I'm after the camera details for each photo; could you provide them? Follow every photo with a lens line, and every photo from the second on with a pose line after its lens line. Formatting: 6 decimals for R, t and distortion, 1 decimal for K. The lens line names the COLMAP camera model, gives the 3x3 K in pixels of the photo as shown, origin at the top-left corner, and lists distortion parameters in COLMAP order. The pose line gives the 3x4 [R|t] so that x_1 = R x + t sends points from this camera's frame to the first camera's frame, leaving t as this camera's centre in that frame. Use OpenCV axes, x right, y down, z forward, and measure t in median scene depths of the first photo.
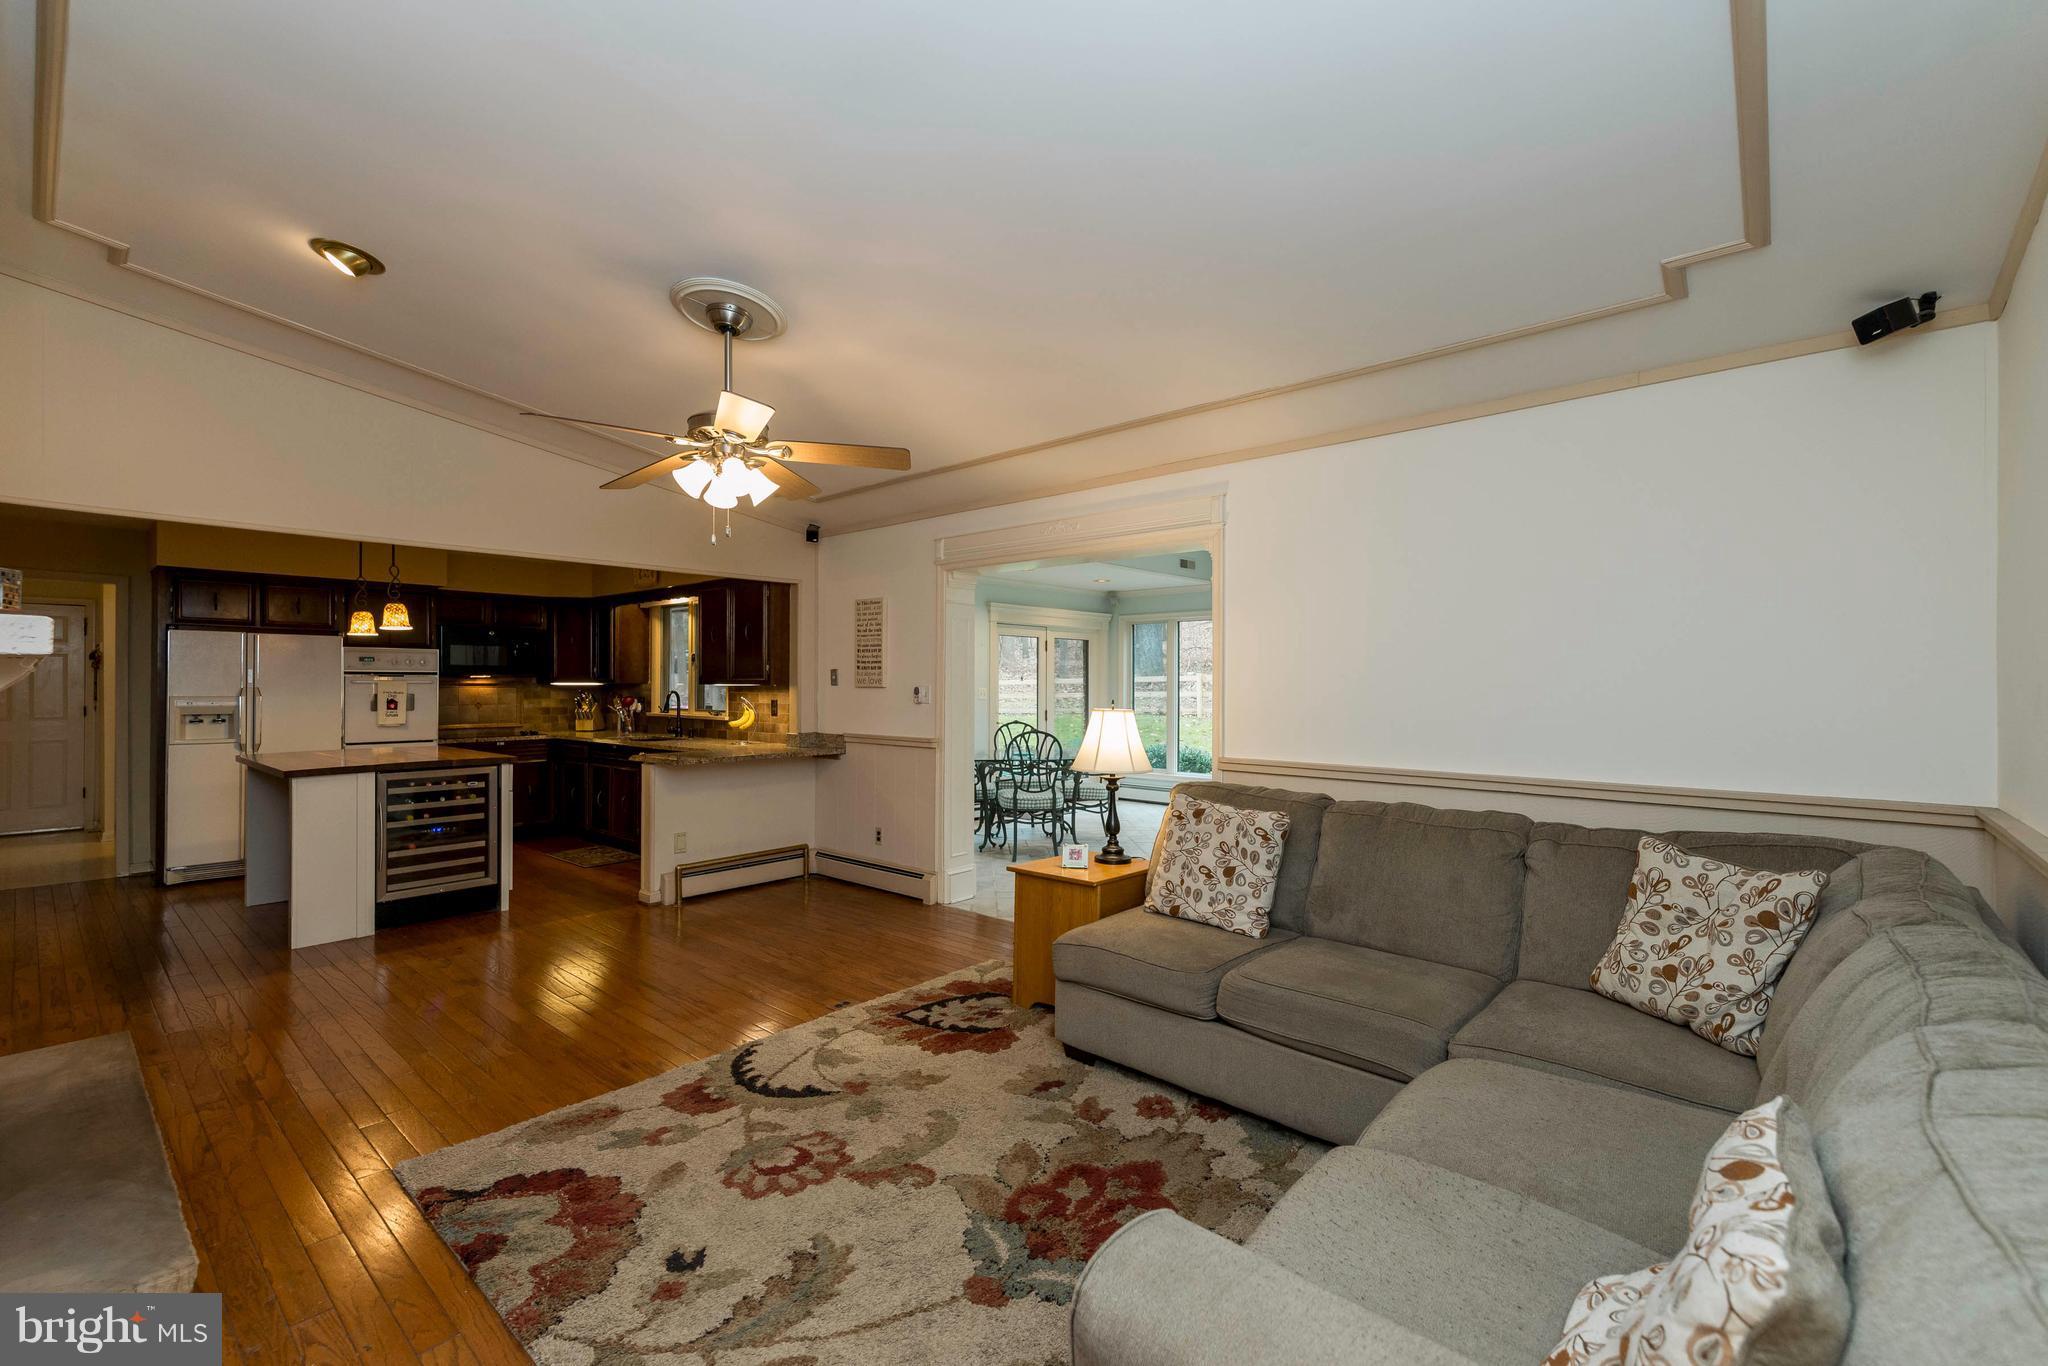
lens RADIAL K [[868.0, 0, 1027.3], [0, 868.0, 676.5], [0, 0, 1]] dist [0.006137, -0.000060]
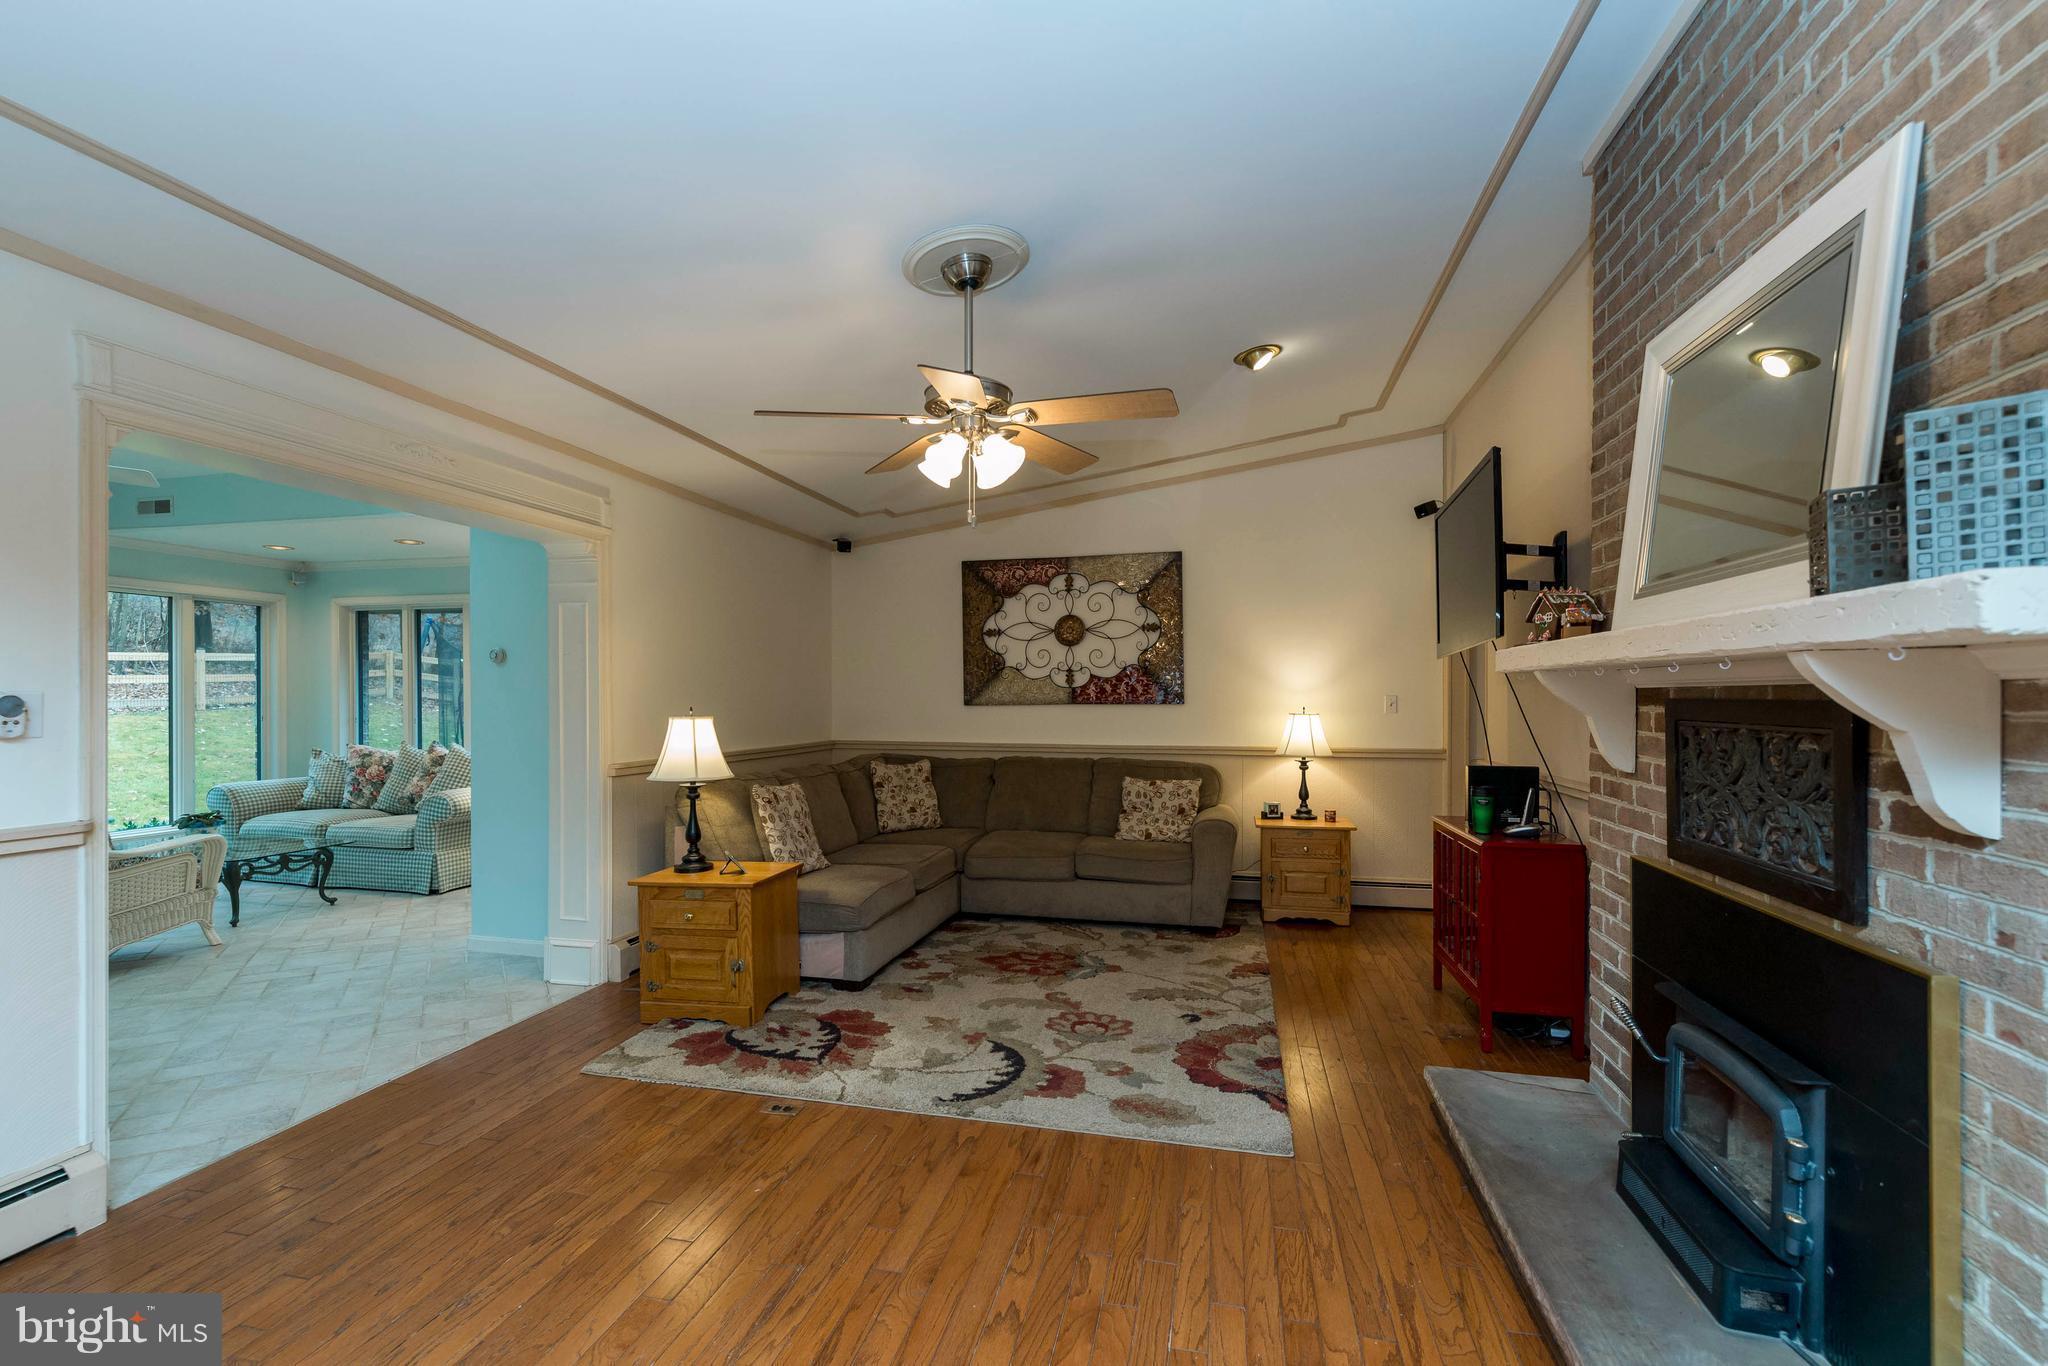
lens RADIAL K [[895.1, 0, 1011.9], [0, 895.1, 701.0], [0, 0, 1]] dist [-0.000014, -0.000108]
pose [[-0.463158, -0.006603, 0.886251, -1.325076], [-0.007981, 0.999963, 0.003279, 0.019445], [-0.886240, -0.005555, -0.463194, 1.570464]]
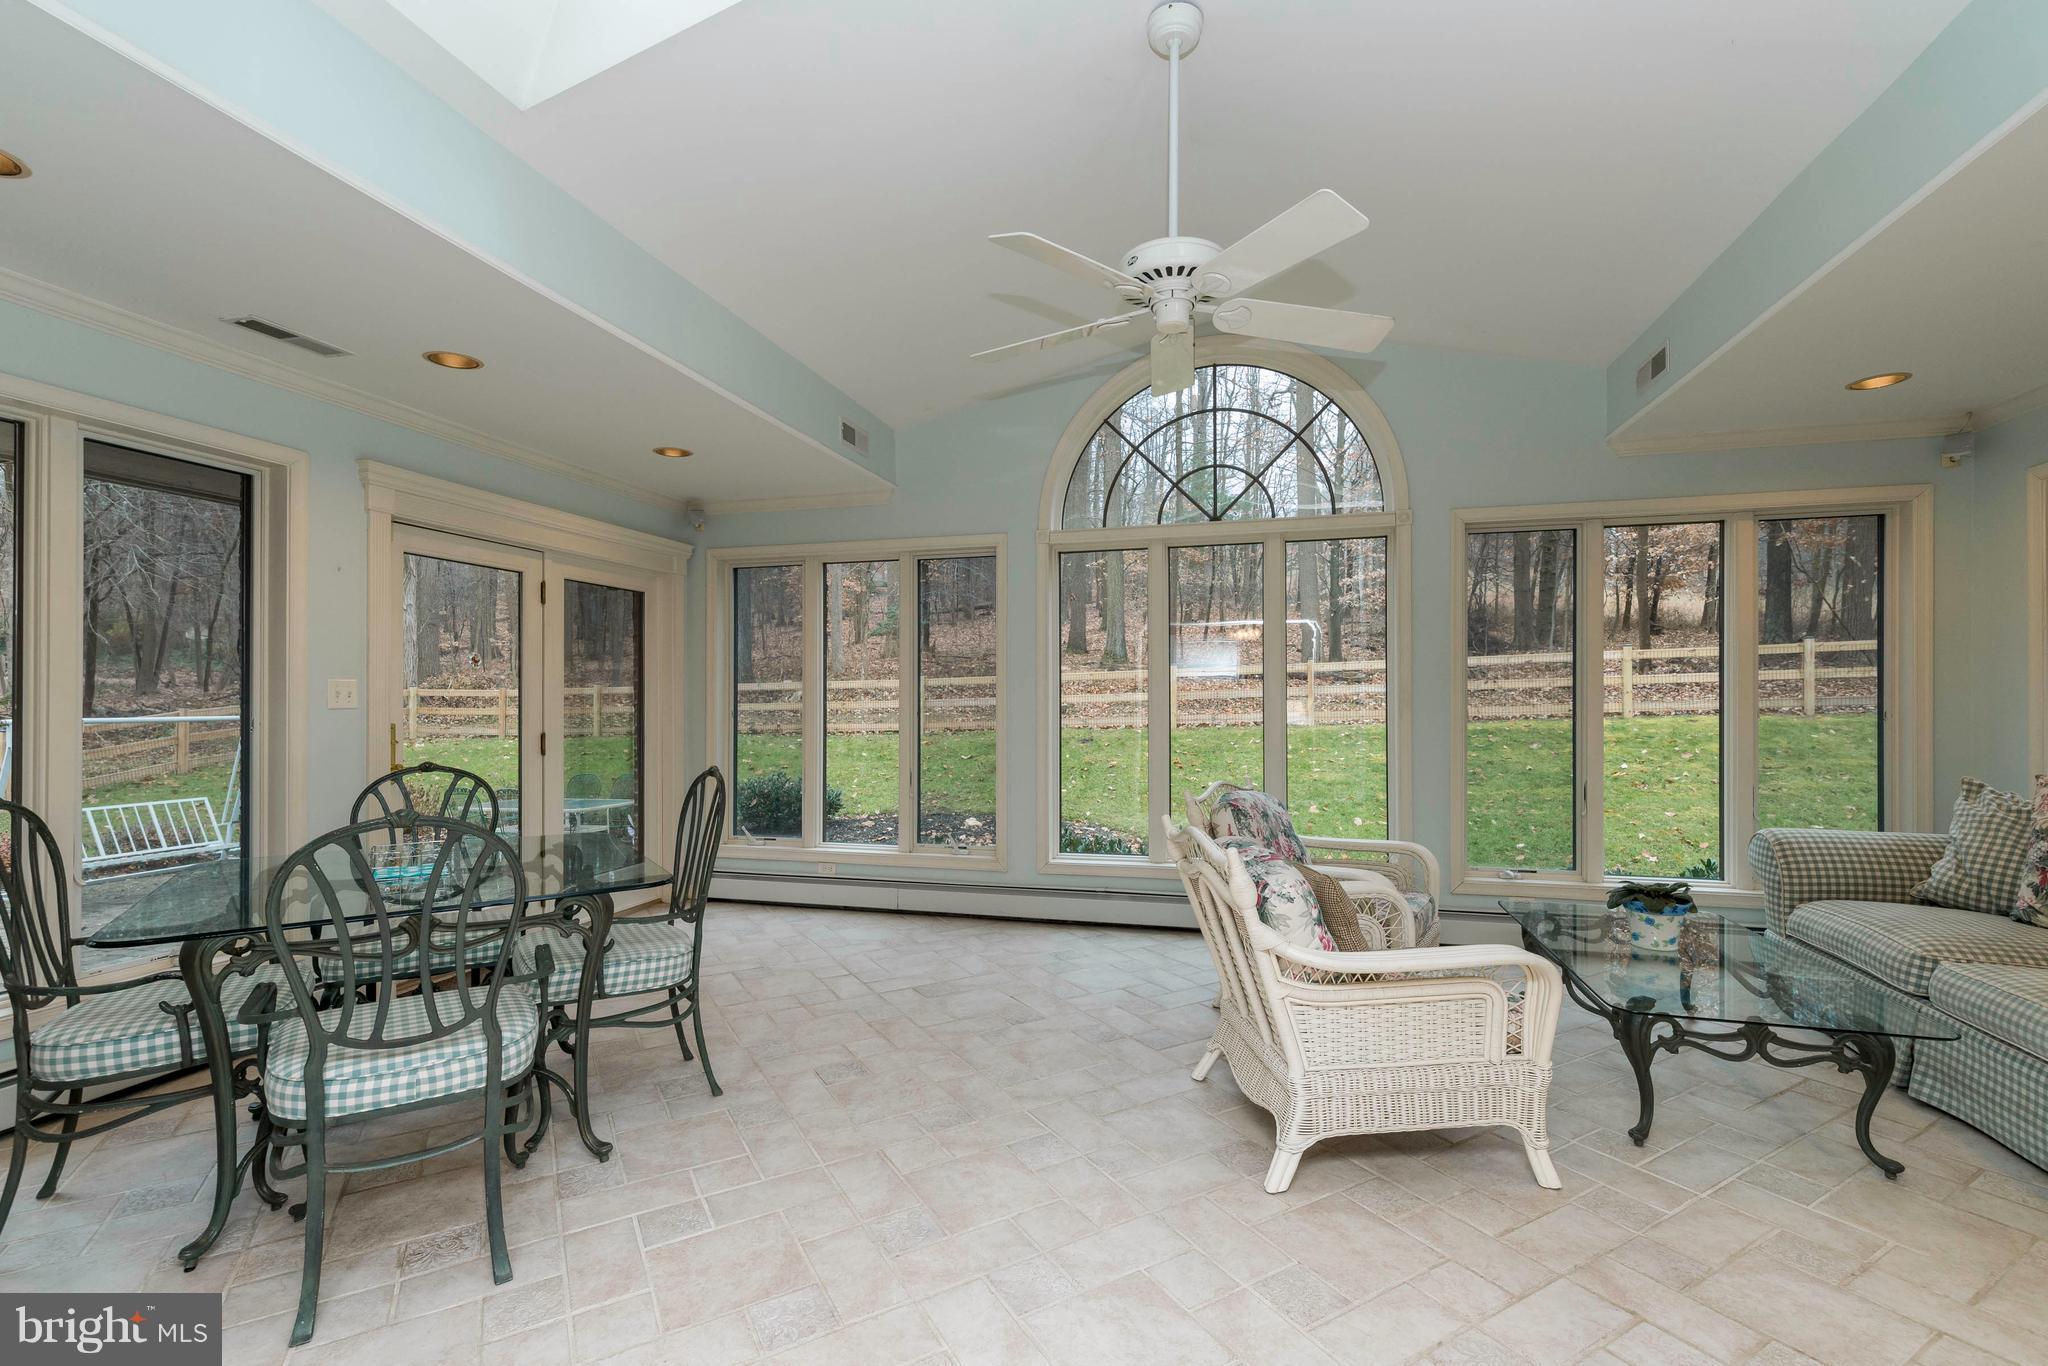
lens RADIAL K [[895.1, 0, 1011.9], [0, 895.1, 701.0], [0, 0, 1]] dist [-0.000014, -0.000108]
pose [[0.900622, -0.004297, 0.434582, 0.137664], [-0.000054, 0.999950, 0.009999, 0.059283], [-0.434603, -0.009029, 0.900577, 1.612408]]
